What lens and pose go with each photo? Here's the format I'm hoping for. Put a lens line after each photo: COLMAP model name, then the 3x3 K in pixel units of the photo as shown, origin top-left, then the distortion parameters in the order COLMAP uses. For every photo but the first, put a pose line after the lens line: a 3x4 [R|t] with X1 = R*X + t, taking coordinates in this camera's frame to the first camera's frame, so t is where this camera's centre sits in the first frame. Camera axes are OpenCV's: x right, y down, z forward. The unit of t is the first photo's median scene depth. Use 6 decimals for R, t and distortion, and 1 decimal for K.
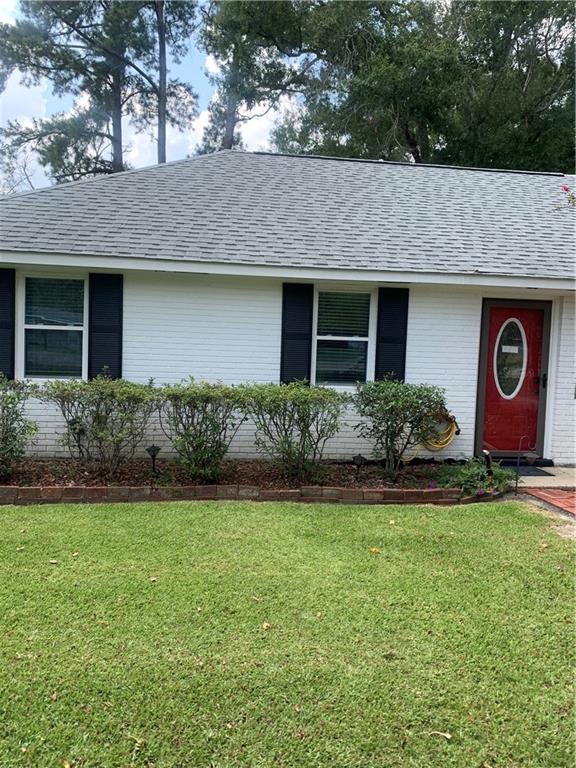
lens RADIAL K [[574.9, 0, 301.1], [0, 574.9, 371.0], [0, 0, 1]] dist [0.025304, -0.027846]
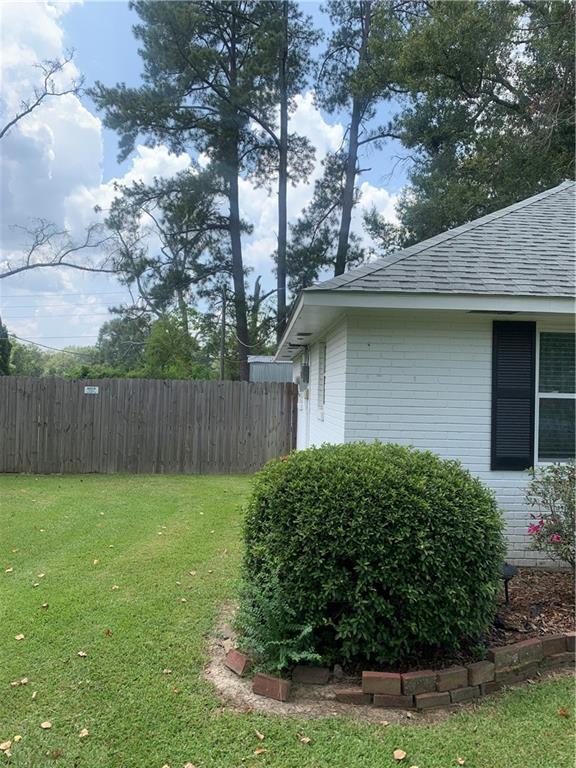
lens RADIAL K [[574.9, 0, 291.6], [0, 574.9, 381.8], [0, 0, 1]] dist [0.025304, -0.027846]
pose [[0.997049, -0.012356, -0.075771, -0.155098], [0.006978, 0.997463, -0.070838, -0.008578], [0.076454, 0.070100, 0.994606, 0.041376]]
